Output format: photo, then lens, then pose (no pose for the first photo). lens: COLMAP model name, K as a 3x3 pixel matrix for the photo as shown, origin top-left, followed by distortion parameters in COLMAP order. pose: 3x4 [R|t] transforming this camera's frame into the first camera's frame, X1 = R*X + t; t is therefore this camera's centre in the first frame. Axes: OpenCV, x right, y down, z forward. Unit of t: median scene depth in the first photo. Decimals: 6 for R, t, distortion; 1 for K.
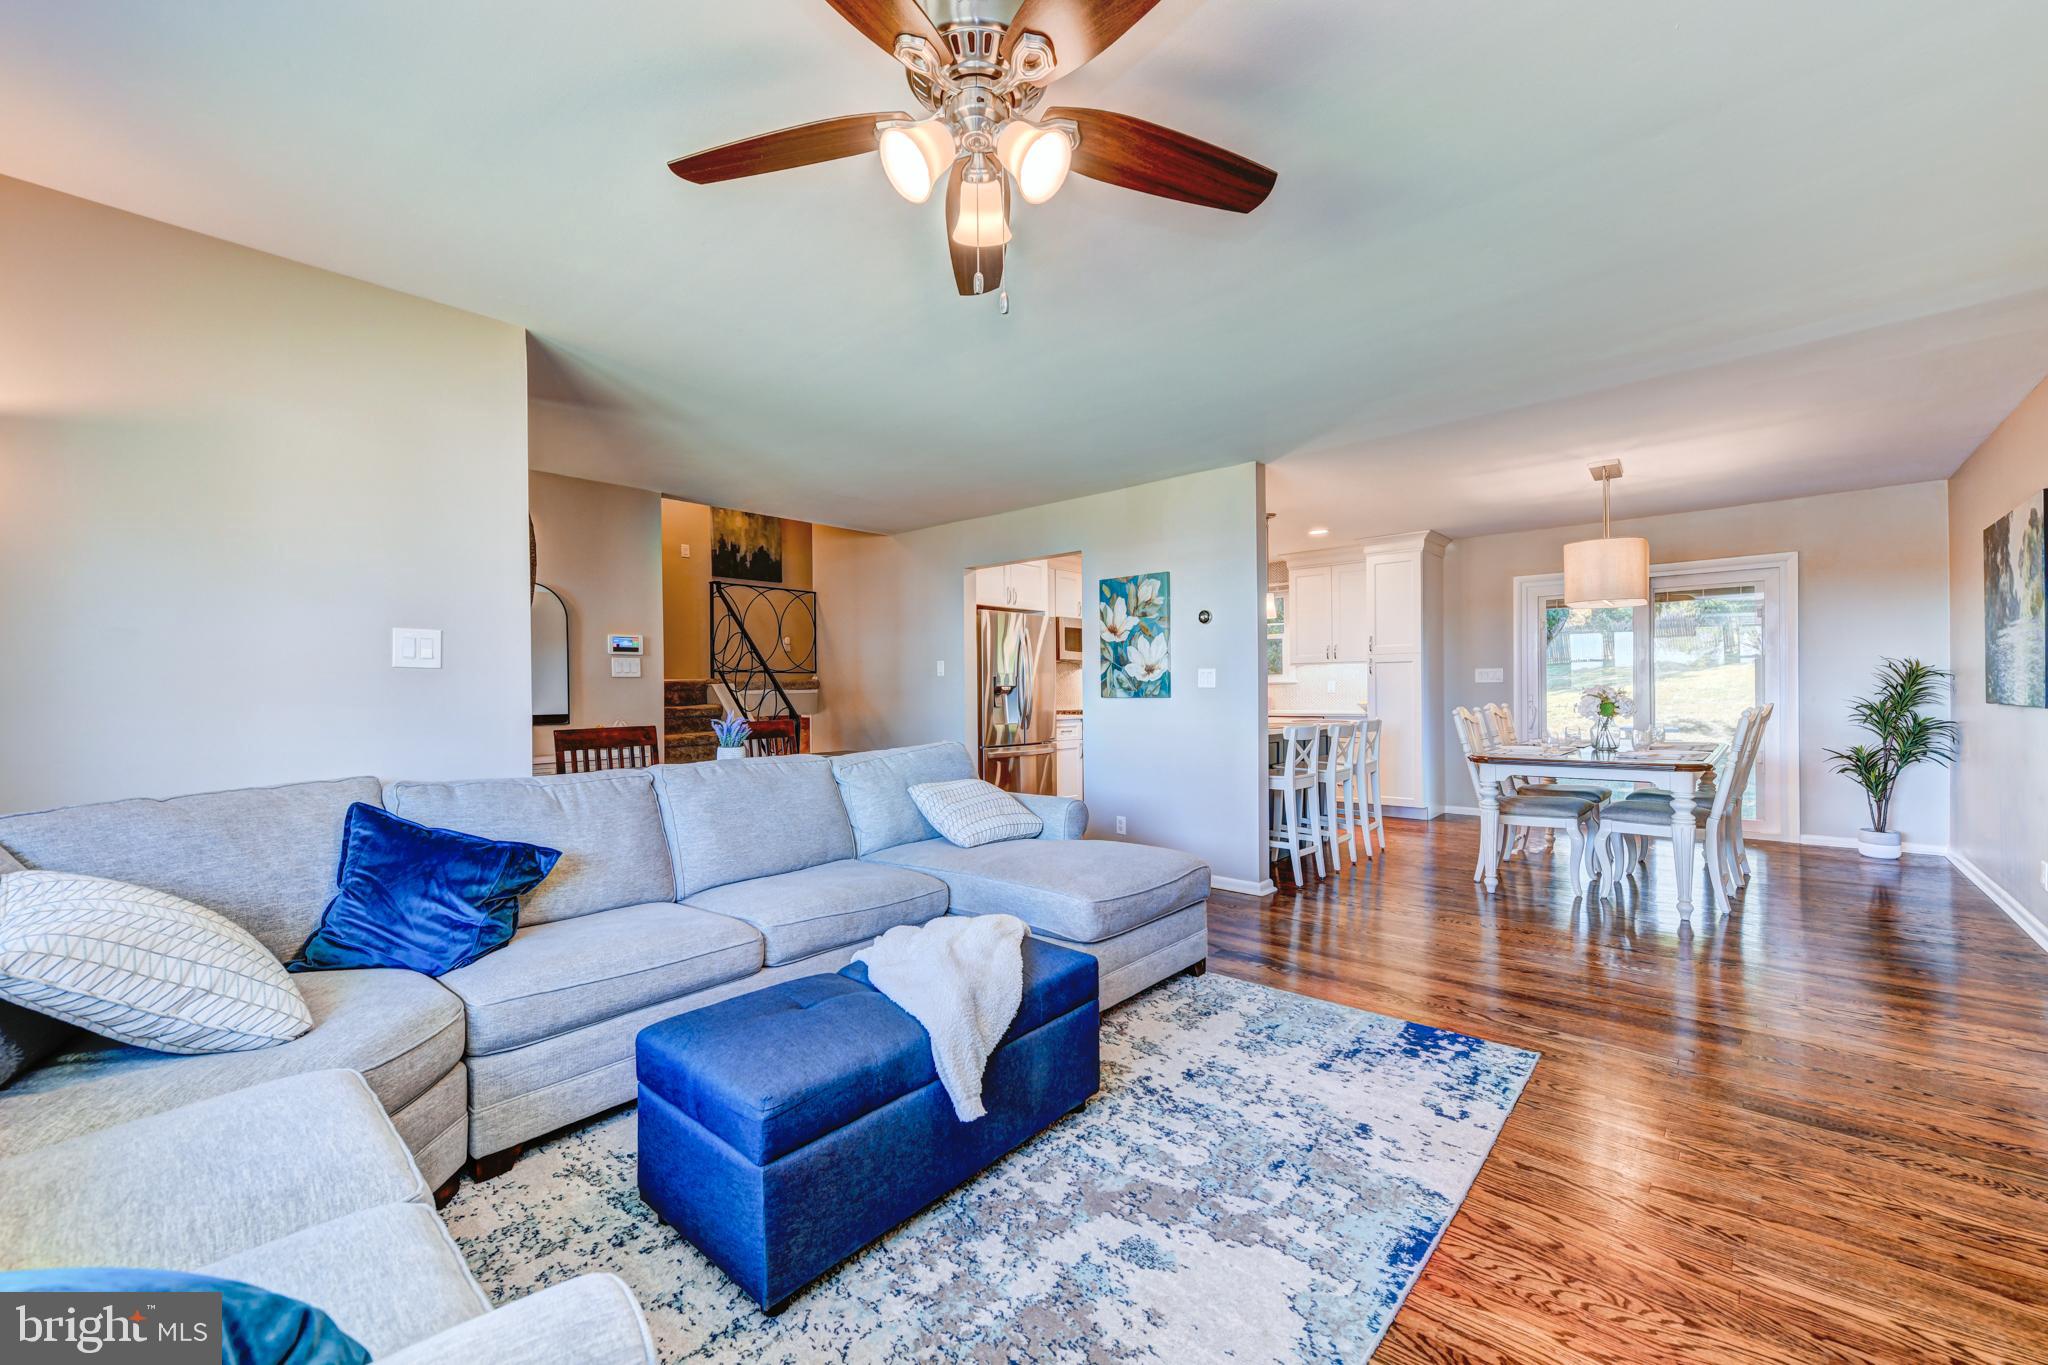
lens RADIAL K [[823.2, 0, 1024.0], [0, 823.2, 682.5], [0, 0, 1]] dist [0.000914, 0.000052]
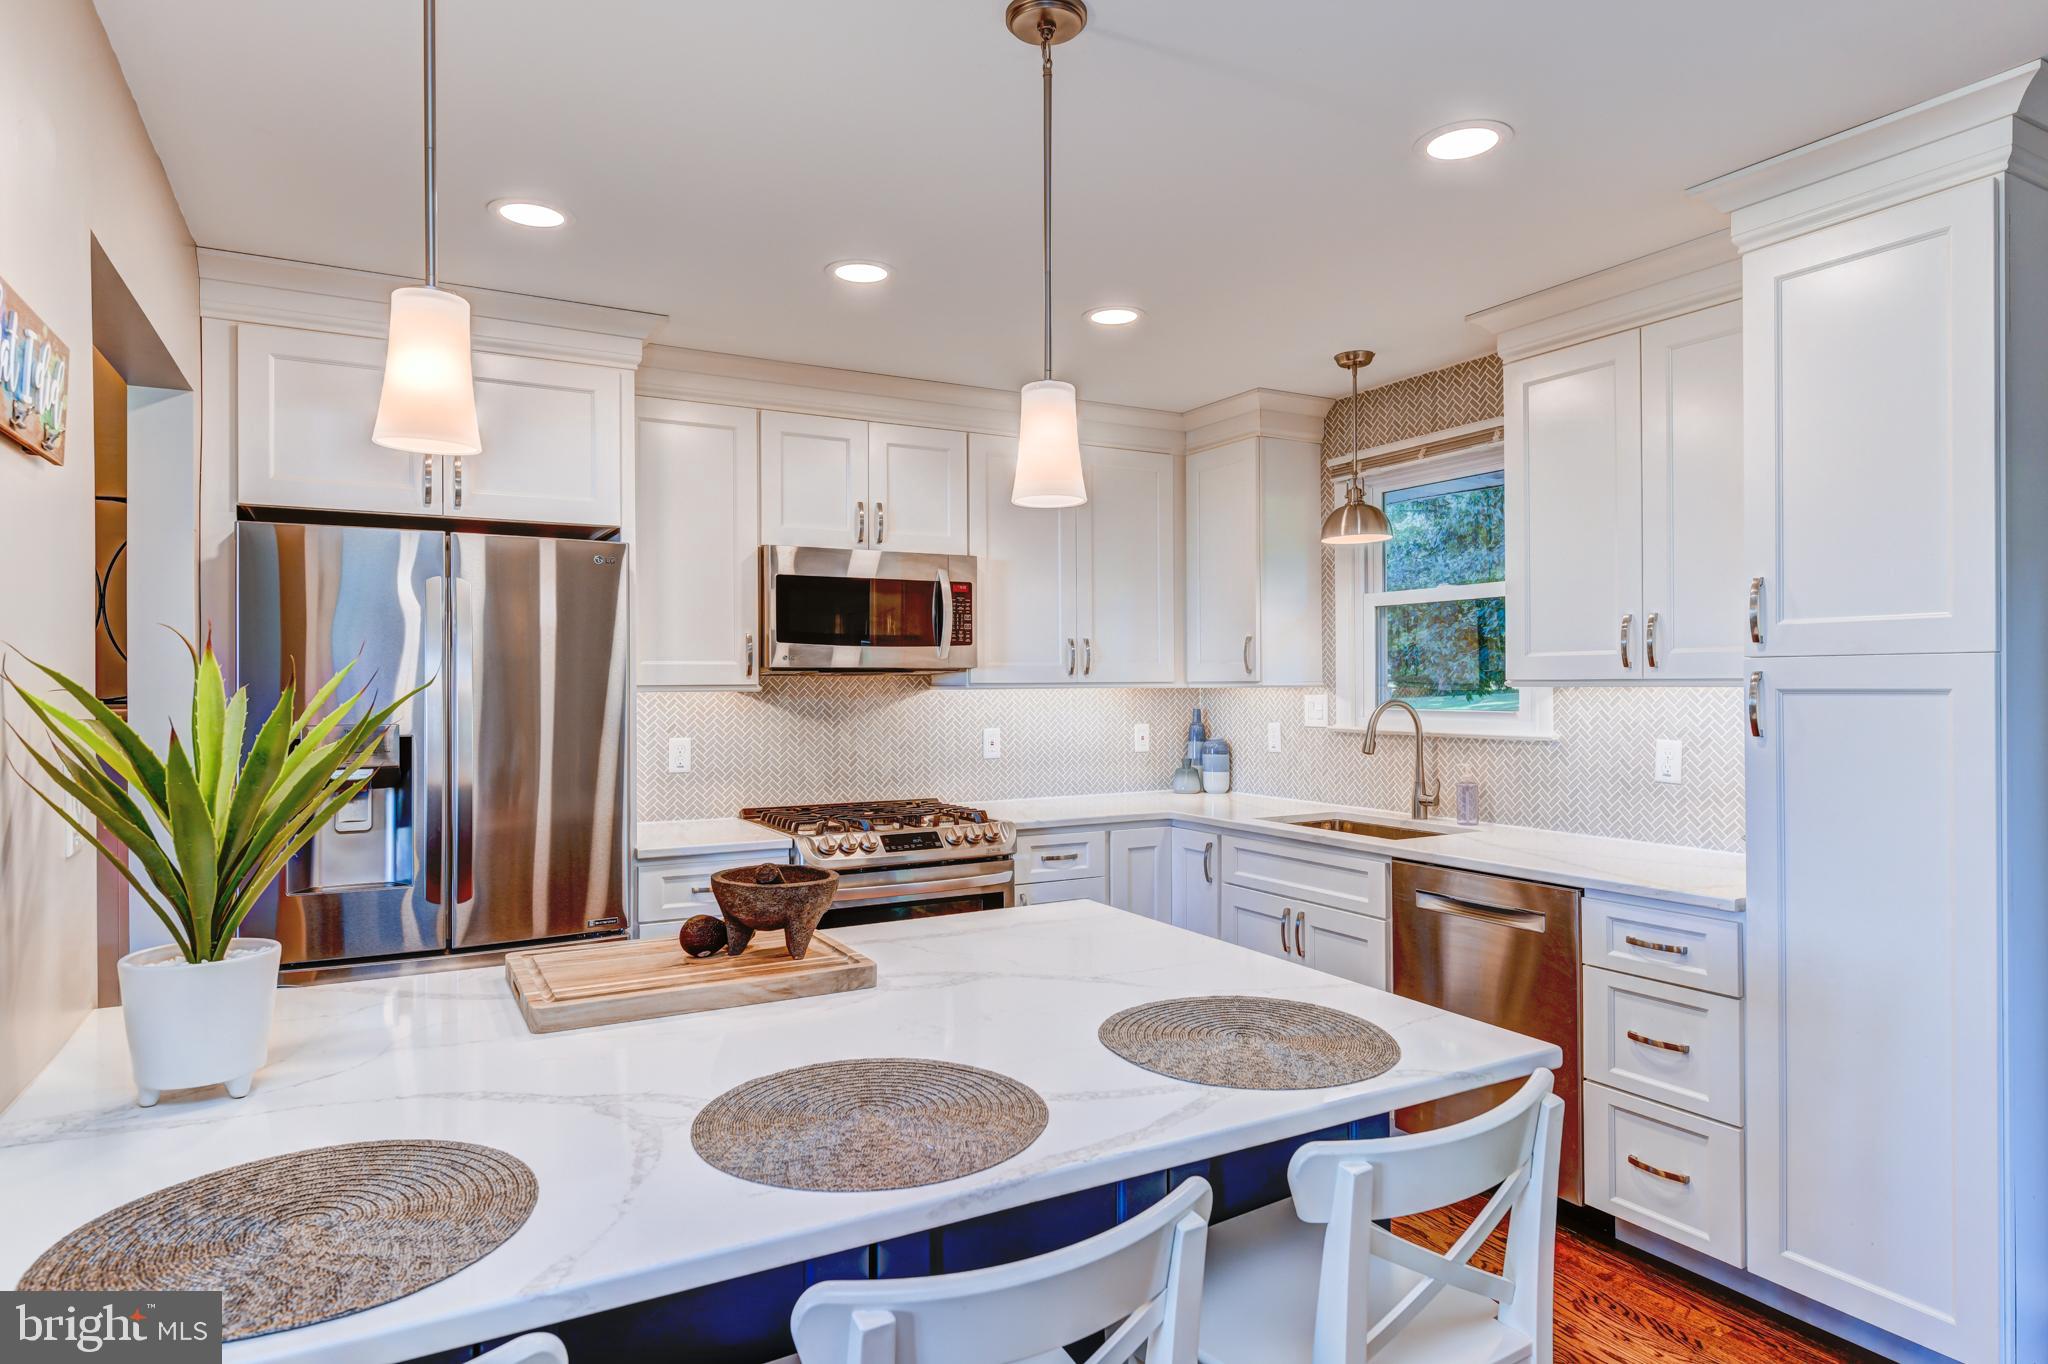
lens RADIAL K [[1169.3, 0, 1024.0], [0, 1169.3, 682.0], [0, 0, 1]] dist [0.019651, 0.000479]
pose [[0.943031, 0.006350, -0.332643, 0.314765], [-0.003635, 0.999955, 0.008786, -0.026857], [0.332684, -0.007076, 0.943012, 0.562149]]
